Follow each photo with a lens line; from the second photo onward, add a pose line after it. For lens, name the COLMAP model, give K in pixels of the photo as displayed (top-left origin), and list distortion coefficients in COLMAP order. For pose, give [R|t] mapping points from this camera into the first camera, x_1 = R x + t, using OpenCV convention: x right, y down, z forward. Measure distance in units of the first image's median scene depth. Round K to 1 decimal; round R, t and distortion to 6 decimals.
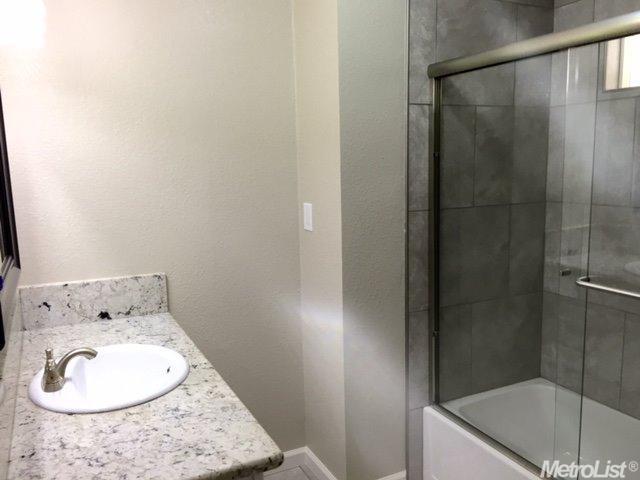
lens RADIAL K [[547.6, 0, 320.0], [0, 547.6, 240.0], [0, 0, 1]] dist [0.088115, -0.120717]
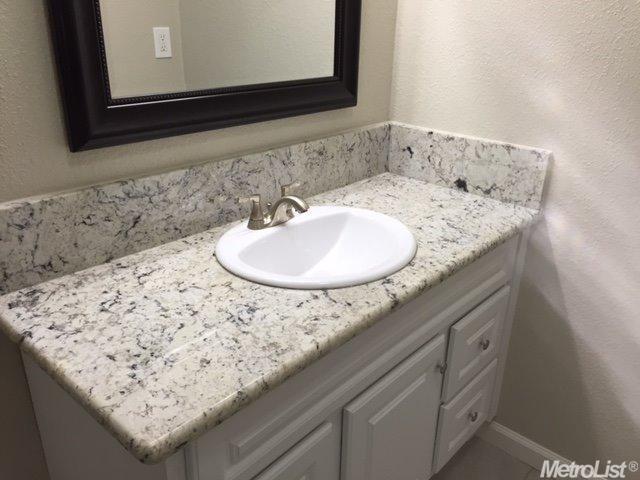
lens RADIAL K [[547.6, 0, 320.0], [0, 547.6, 240.0], [0, 0, 1]] dist [0.088115, -0.120717]
pose [[0.362812, 0.386806, -0.847790, 0.239850], [-0.167168, 0.922038, 0.349142, -0.030317], [0.916745, 0.015050, 0.399188, 0.550380]]
